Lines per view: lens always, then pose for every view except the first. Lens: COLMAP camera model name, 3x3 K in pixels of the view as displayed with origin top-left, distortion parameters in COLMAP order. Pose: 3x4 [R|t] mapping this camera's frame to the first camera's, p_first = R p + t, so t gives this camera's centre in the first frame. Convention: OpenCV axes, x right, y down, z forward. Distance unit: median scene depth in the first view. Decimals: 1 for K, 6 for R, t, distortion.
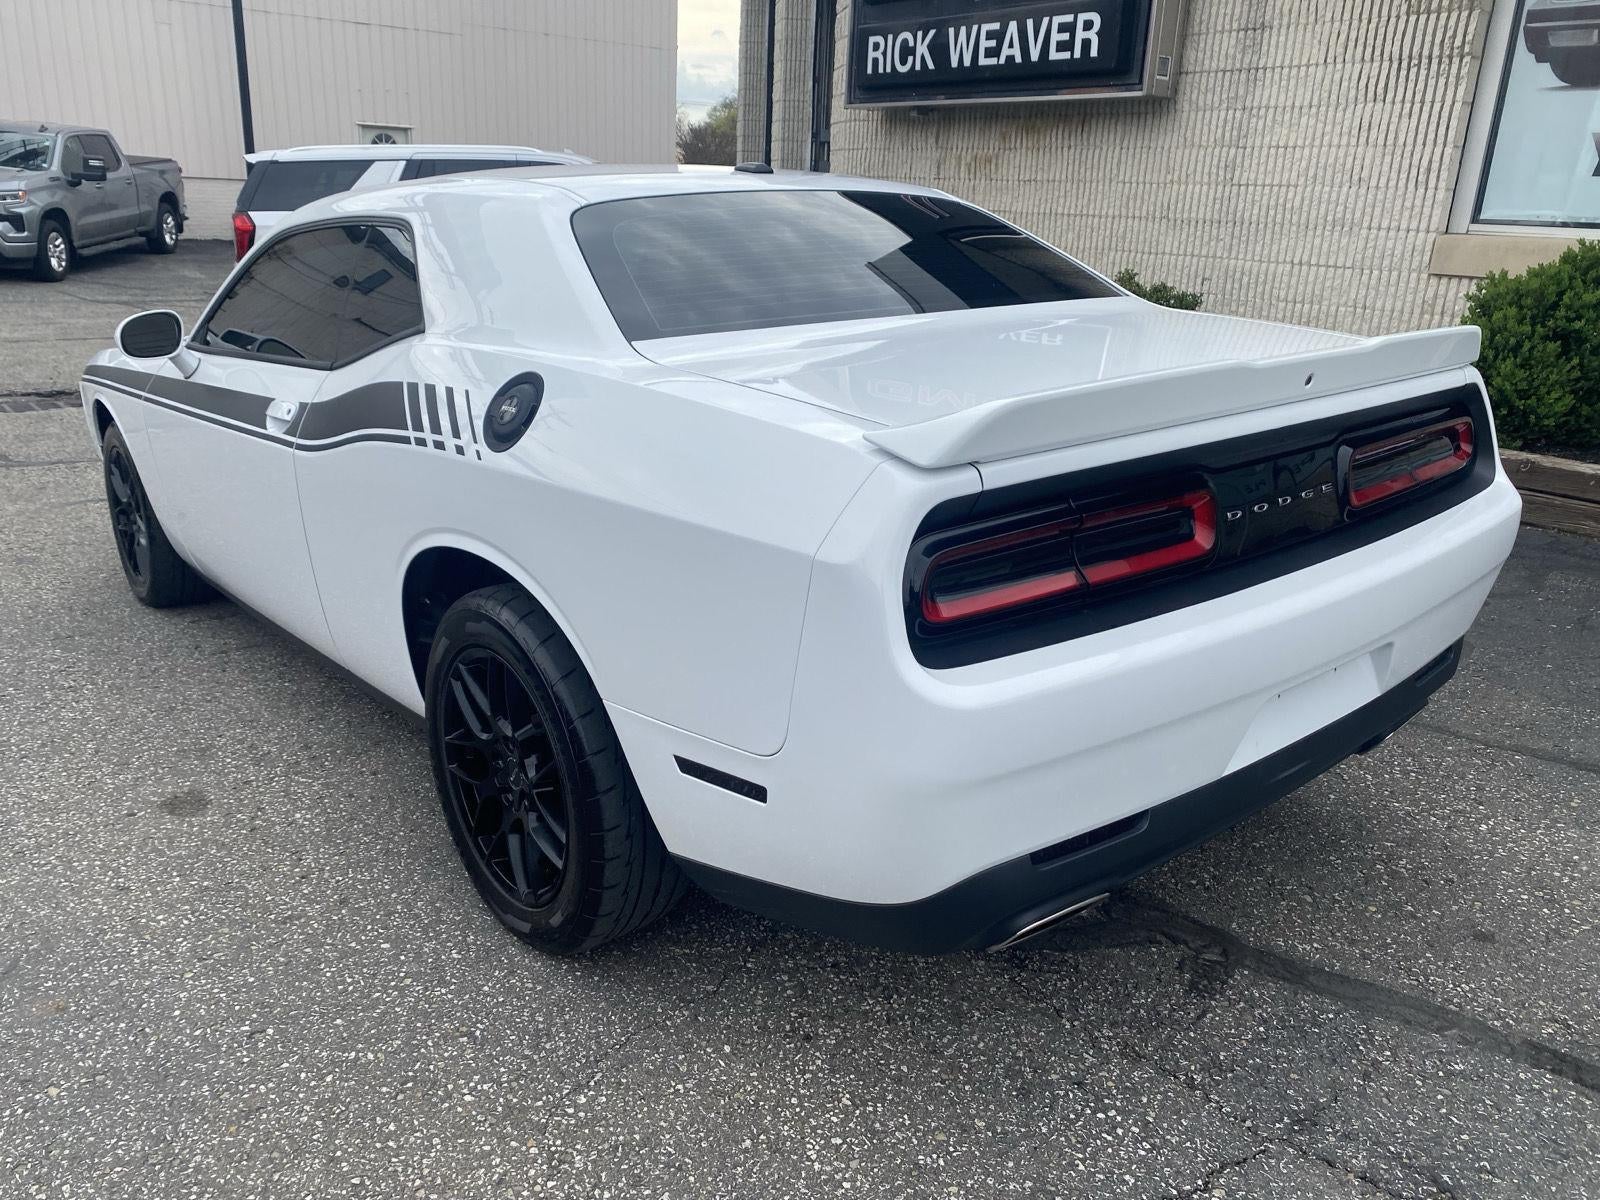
lens RADIAL K [[1218.1, 0, 792.4], [0, 1218.1, 608.1], [0, 0, 1]] dist [0.020692, -0.014649]
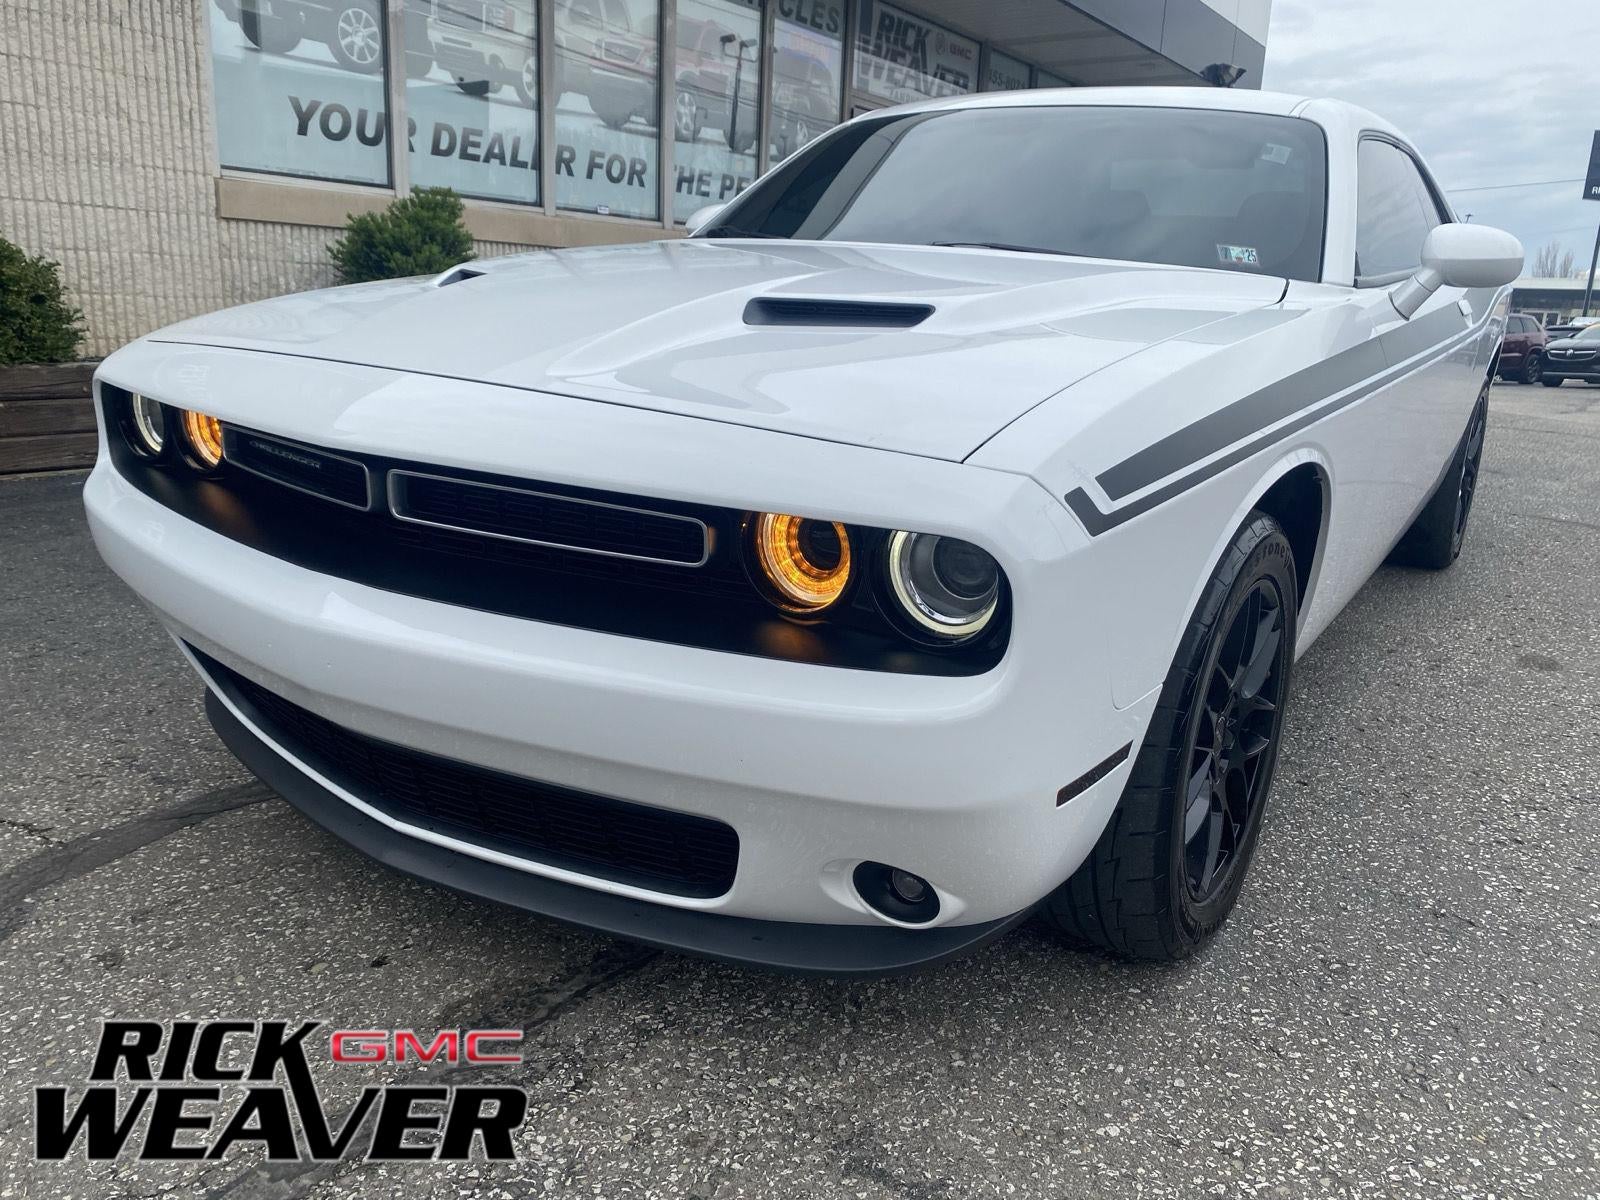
lens RADIAL K [[1218.1, 0, 804.6], [0, 1218.1, 591.4], [0, 0, 1]] dist [0.020692, -0.014649]
pose [[-0.290527, -0.264913, 0.919465, -0.606947], [0.258522, 0.903445, 0.341984, -0.210495], [-0.921282, 0.337057, -0.193990, 0.837878]]
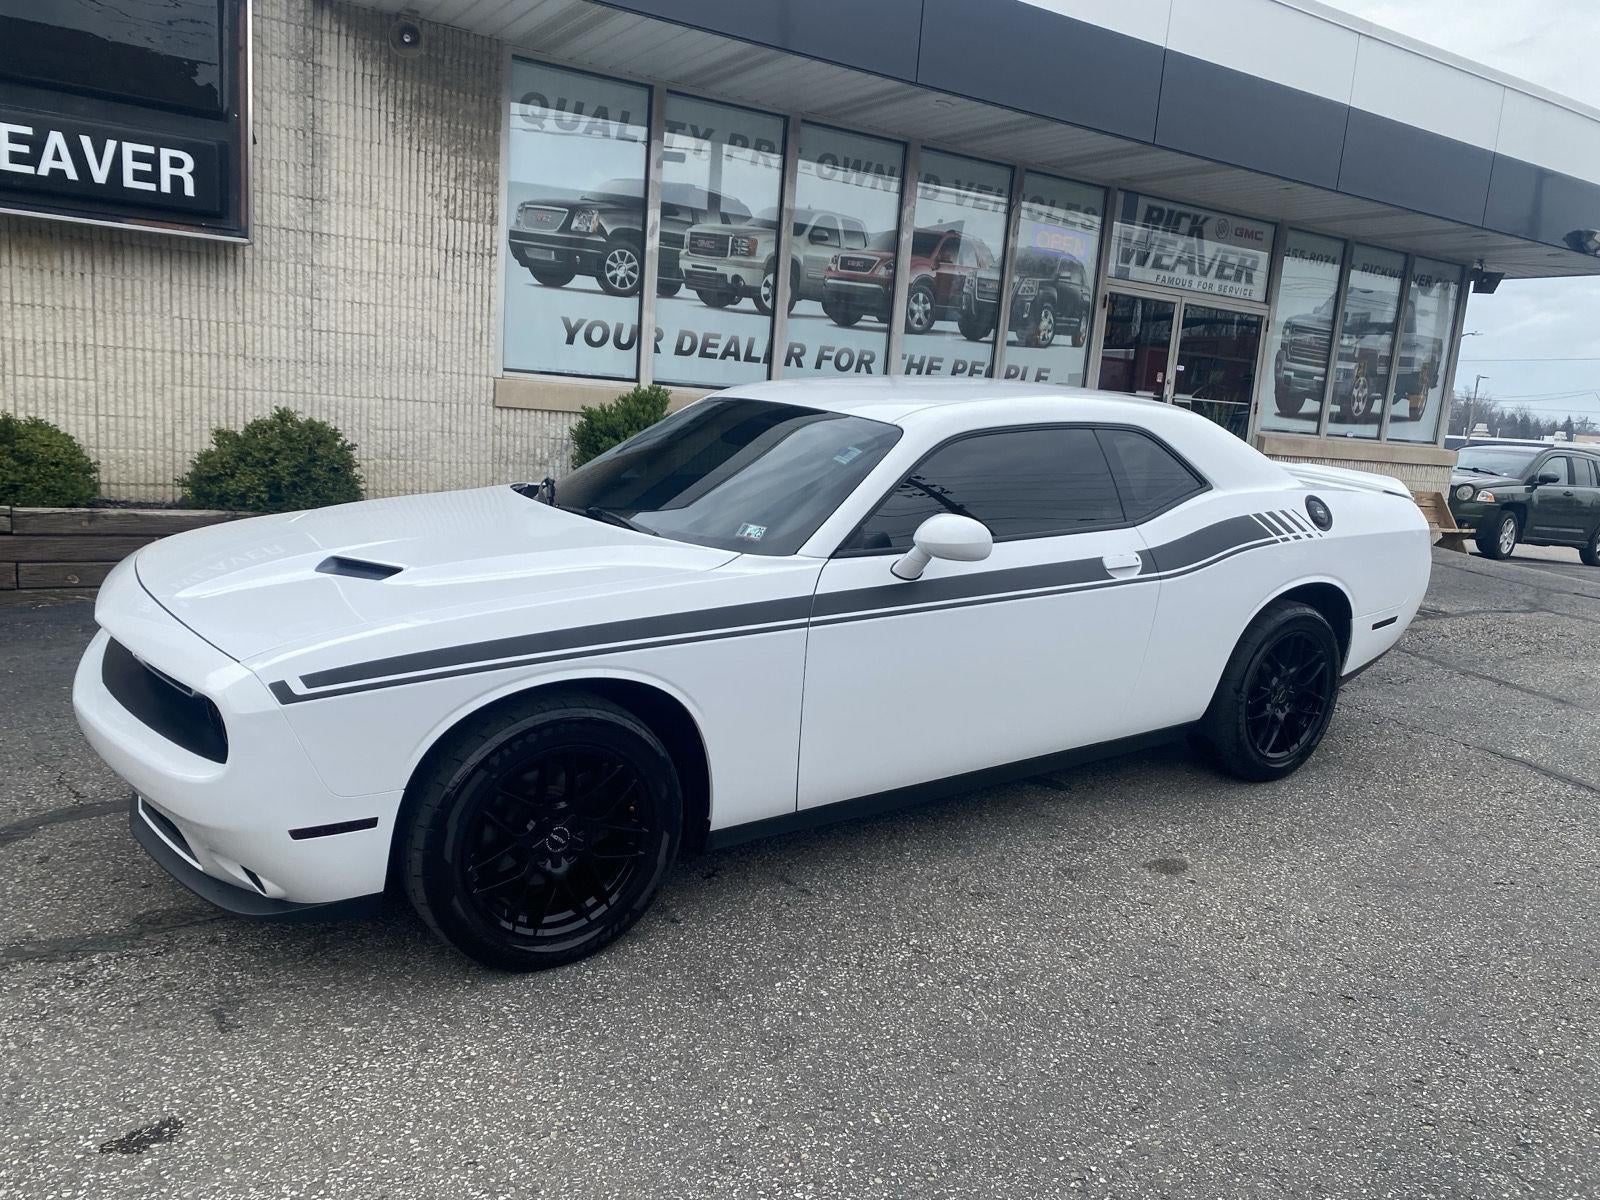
lens RADIAL K [[1218.1, 0, 782.7], [0, 1218.1, 607.6], [0, 0, 1]] dist [0.020692, -0.014649]
pose [[0.103155, -0.194320, 0.975499, -0.812092], [0.253920, 0.953381, 0.163063, -0.194364], [-0.961709, 0.230878, 0.147688, 0.525897]]
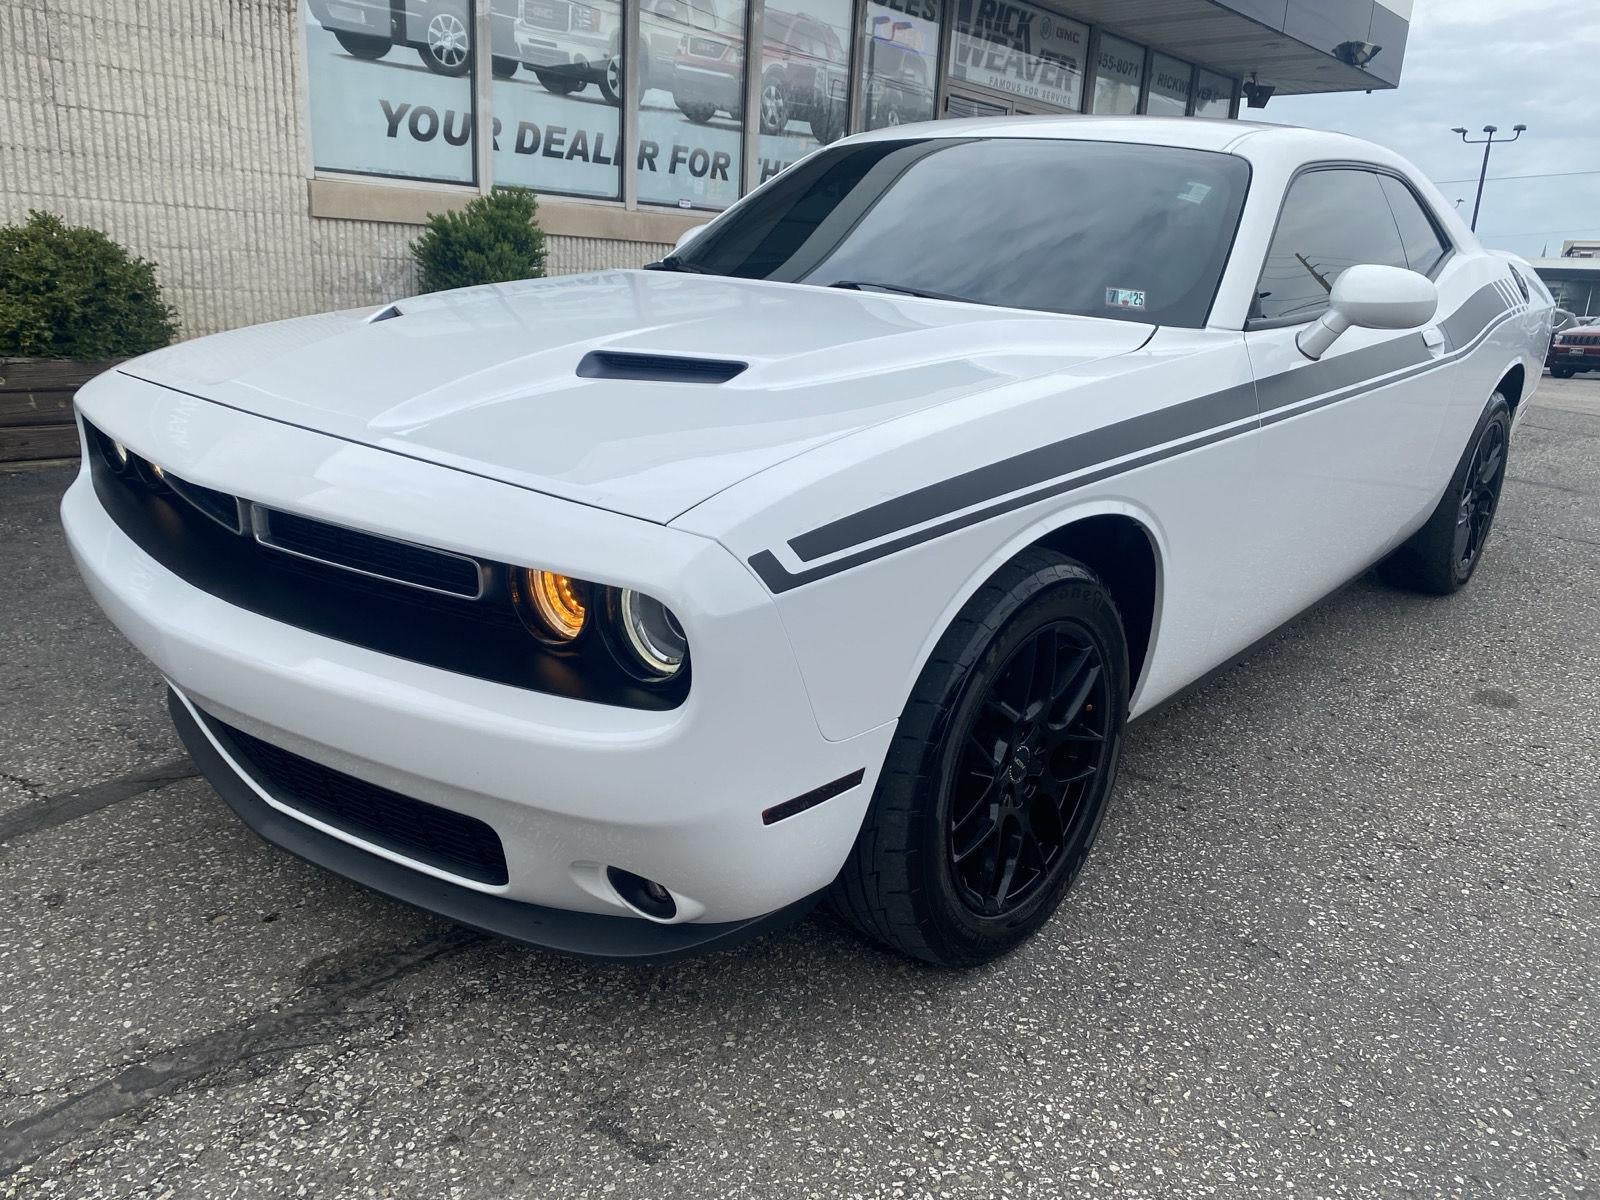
lens RADIAL K [[1218.1, 0, 788.5], [0, 1218.1, 609.9], [0, 0, 1]] dist [0.020692, -0.014649]
pose [[-0.169669, -0.303981, 0.937447, -0.647758], [0.262864, 0.902817, 0.340328, -0.211808], [-0.949797, 0.304165, -0.073274, 0.768945]]
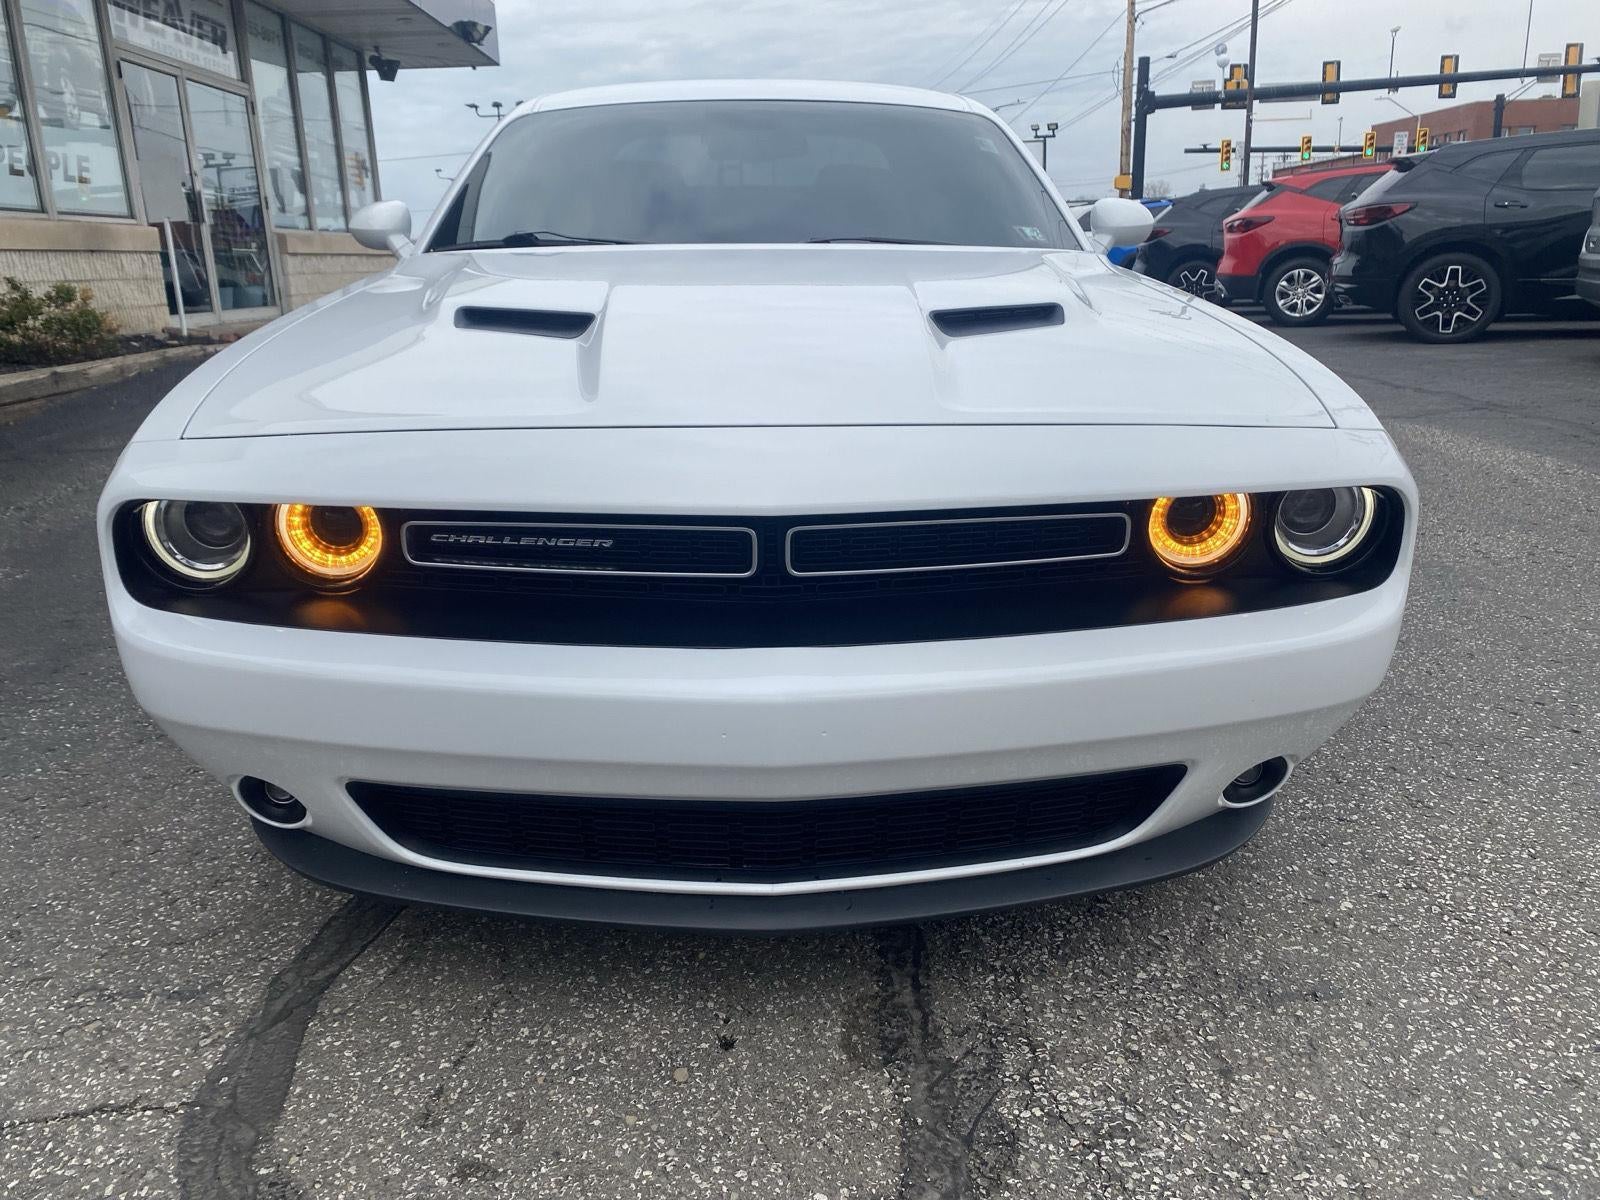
lens RADIAL K [[1218.1, 0, 788.0], [0, 1218.1, 583.6], [0, 0, 1]] dist [0.020692, -0.014649]
pose [[-0.792685, -0.165501, 0.586736, -0.492327], [0.201919, 0.836843, 0.508844, -0.281189], [-0.575220, 0.521826, -0.629936, 1.012502]]
